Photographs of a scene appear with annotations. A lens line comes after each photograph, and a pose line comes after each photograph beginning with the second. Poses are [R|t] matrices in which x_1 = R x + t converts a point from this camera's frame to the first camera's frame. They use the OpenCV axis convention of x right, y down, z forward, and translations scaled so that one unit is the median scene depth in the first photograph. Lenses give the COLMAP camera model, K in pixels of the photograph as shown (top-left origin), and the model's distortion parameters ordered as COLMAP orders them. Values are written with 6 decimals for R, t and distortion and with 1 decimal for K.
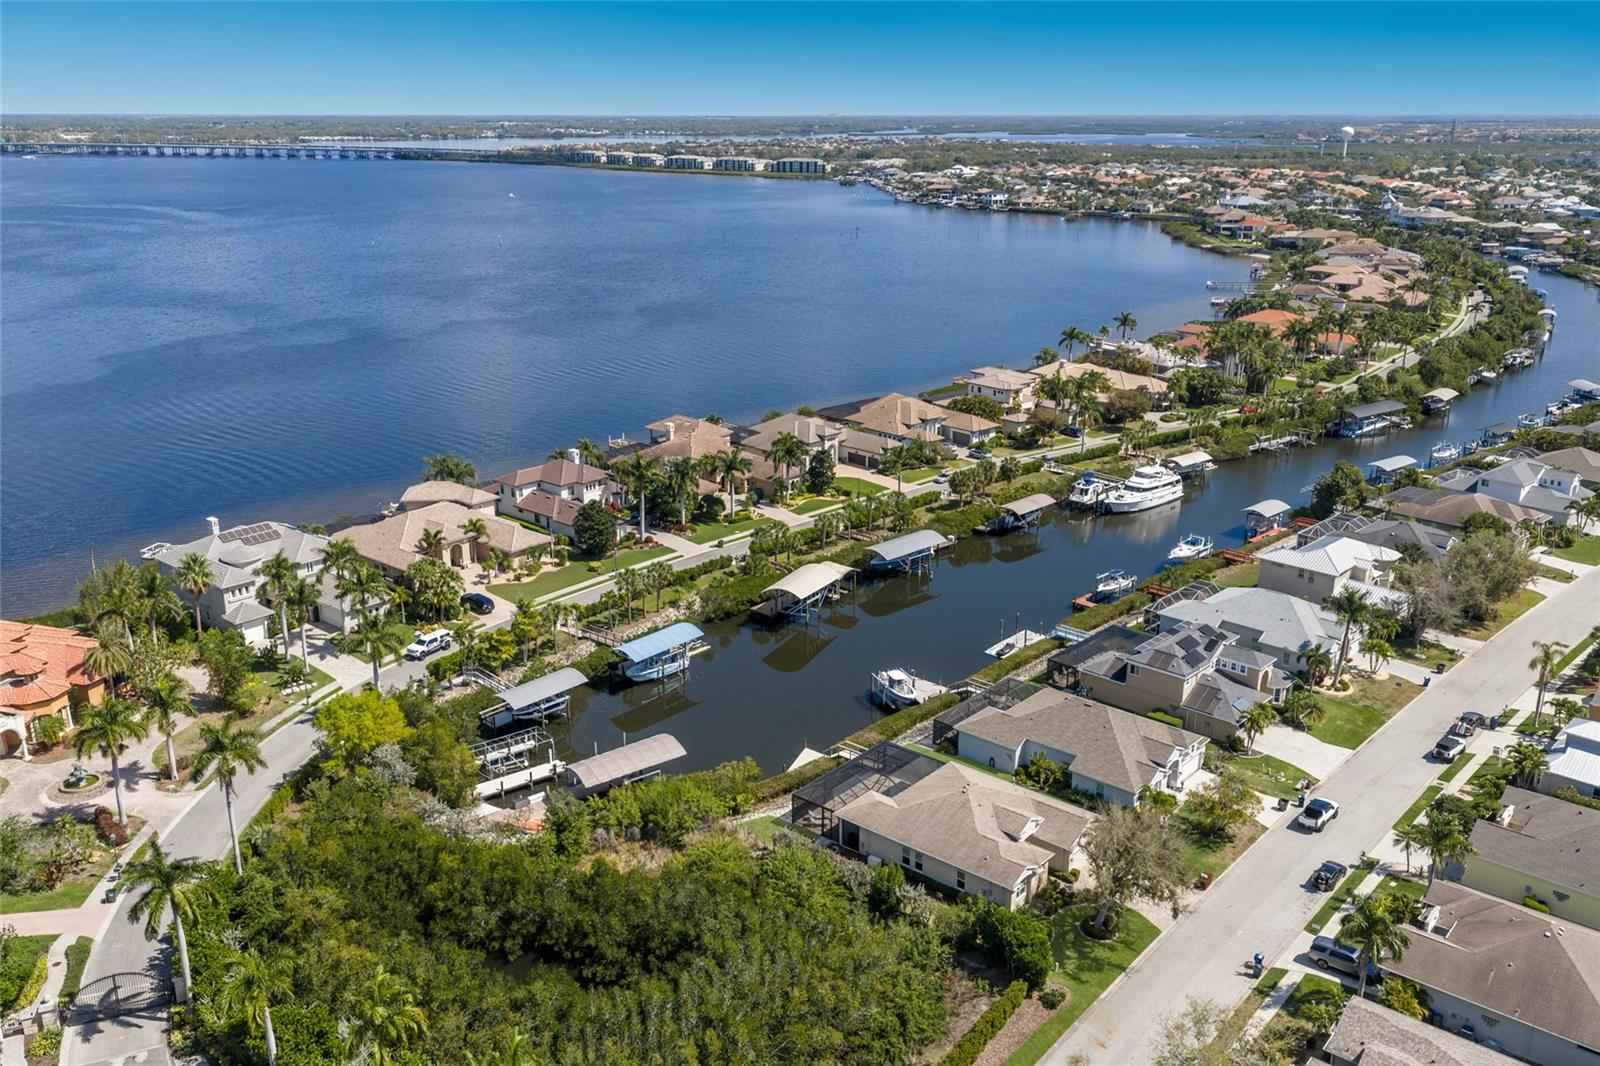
lens RADIAL K [[1295.4, 0, 800.0], [0, 1295.4, 533.0], [0, 0, 1]] dist [0.054246, -0.071107]
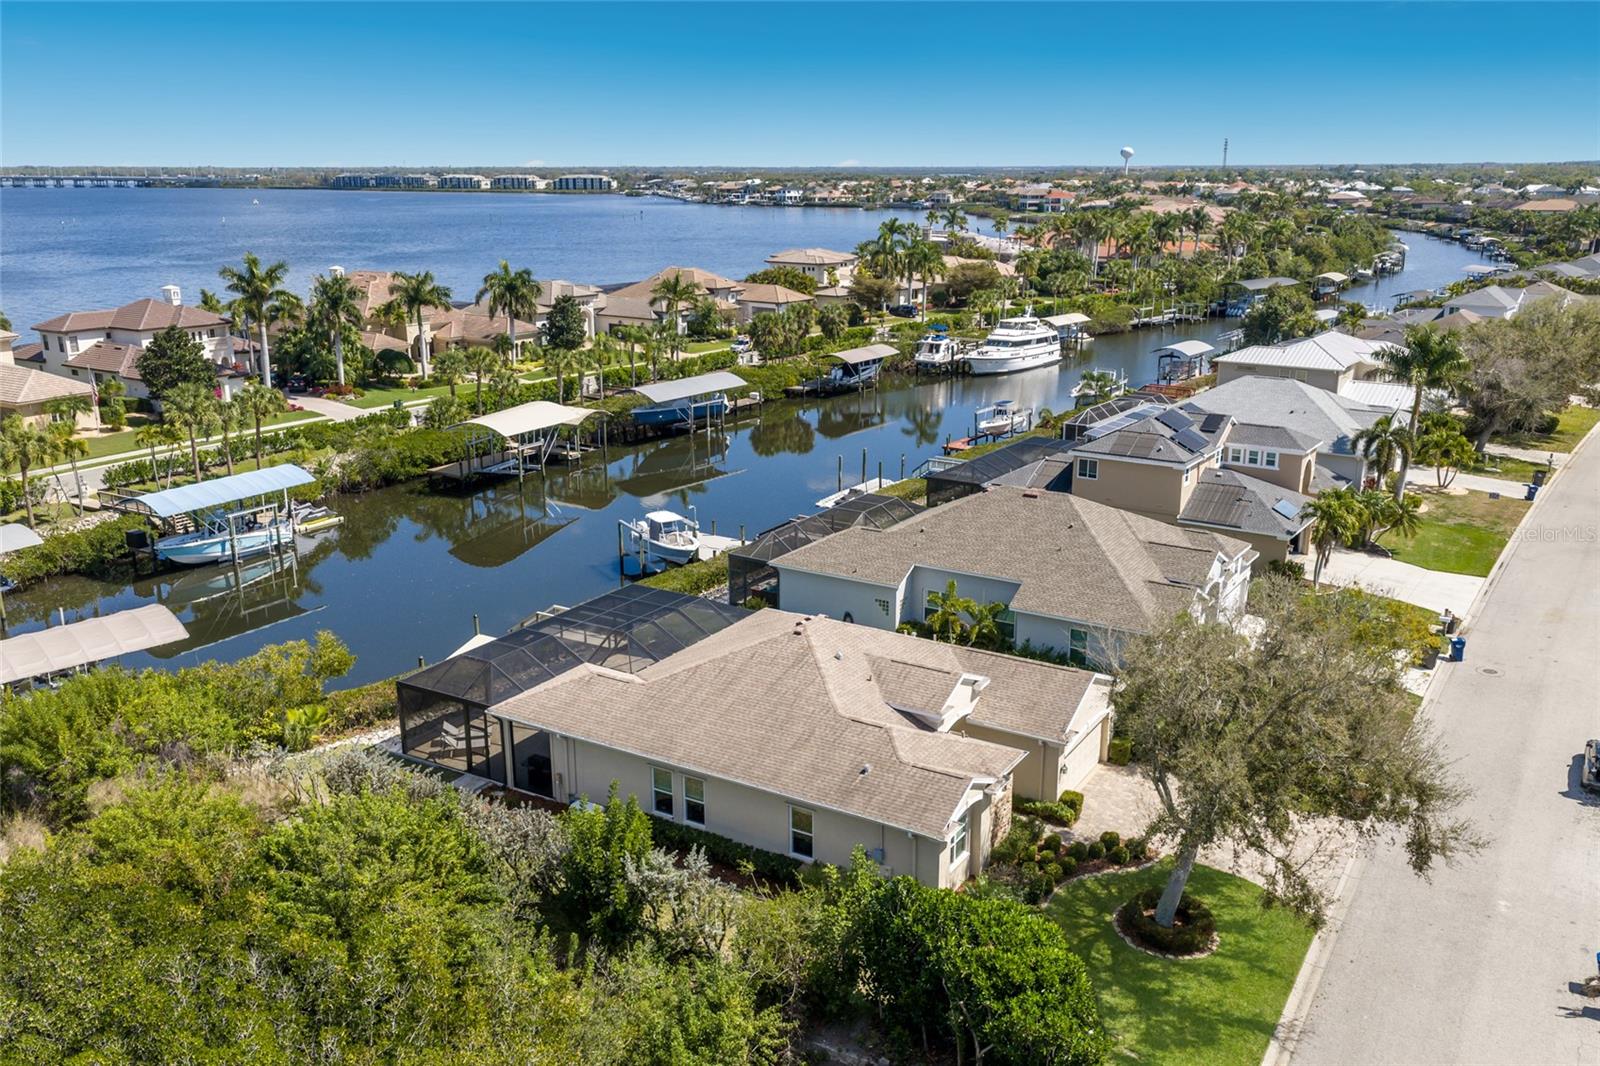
lens RADIAL K [[1295.4, 0, 800.0], [0, 1295.4, 533.0], [0, 0, 1]] dist [0.054246, -0.071107]
pose [[0.988265, -0.040996, 0.147144, 0.054990], [0.046873, 0.998227, -0.036697, 0.150758], [-0.145378, 0.043164, 0.988434, 0.482930]]
